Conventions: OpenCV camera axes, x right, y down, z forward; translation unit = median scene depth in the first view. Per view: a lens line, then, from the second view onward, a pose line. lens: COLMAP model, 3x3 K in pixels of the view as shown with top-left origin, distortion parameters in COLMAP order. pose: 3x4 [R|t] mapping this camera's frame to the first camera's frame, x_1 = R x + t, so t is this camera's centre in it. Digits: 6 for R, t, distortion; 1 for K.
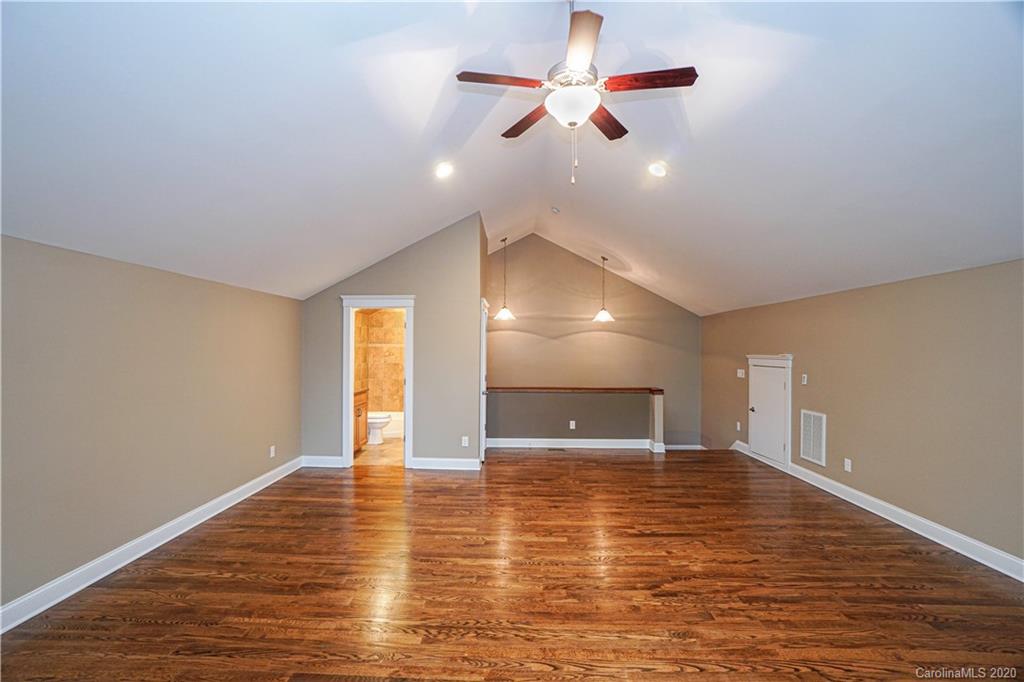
lens RADIAL K [[456.2, 0, 509.1], [0, 456.2, 332.2], [0, 0, 1]] dist [-0.035958, 0.006739]
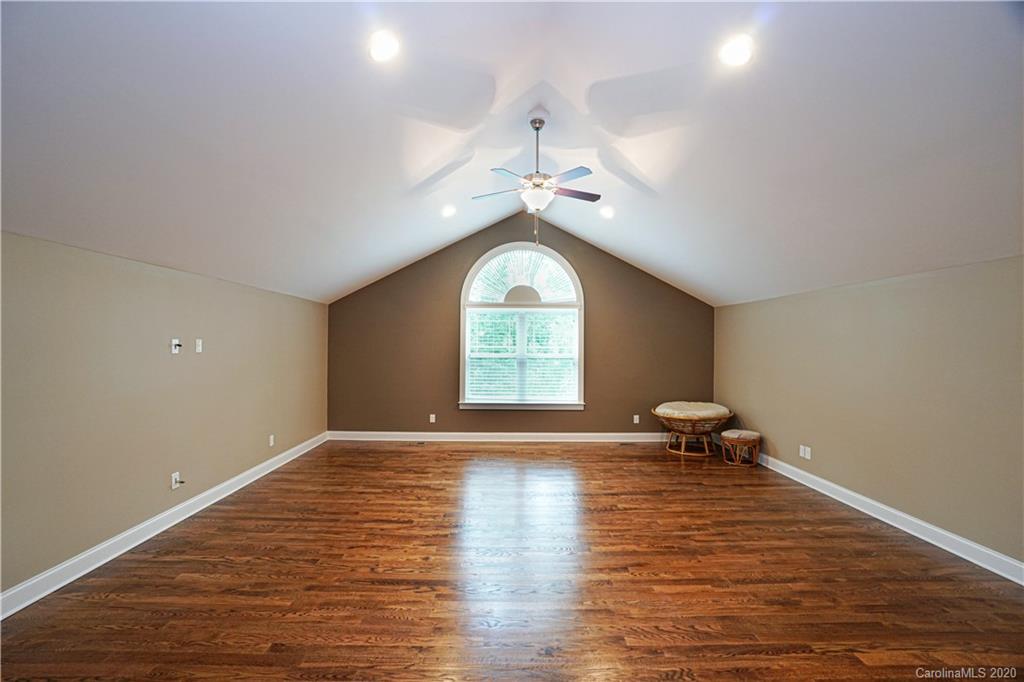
lens RADIAL K [[456.2, 0, 512.0], [0, 456.2, 340.0], [0, 0, 1]] dist [-0.035958, 0.006739]
pose [[-0.999037, -0.013009, -0.041909, 0.246894], [-0.011136, 0.998942, -0.044615, 0.080607], [0.042445, -0.044106, -0.998125, 2.205829]]
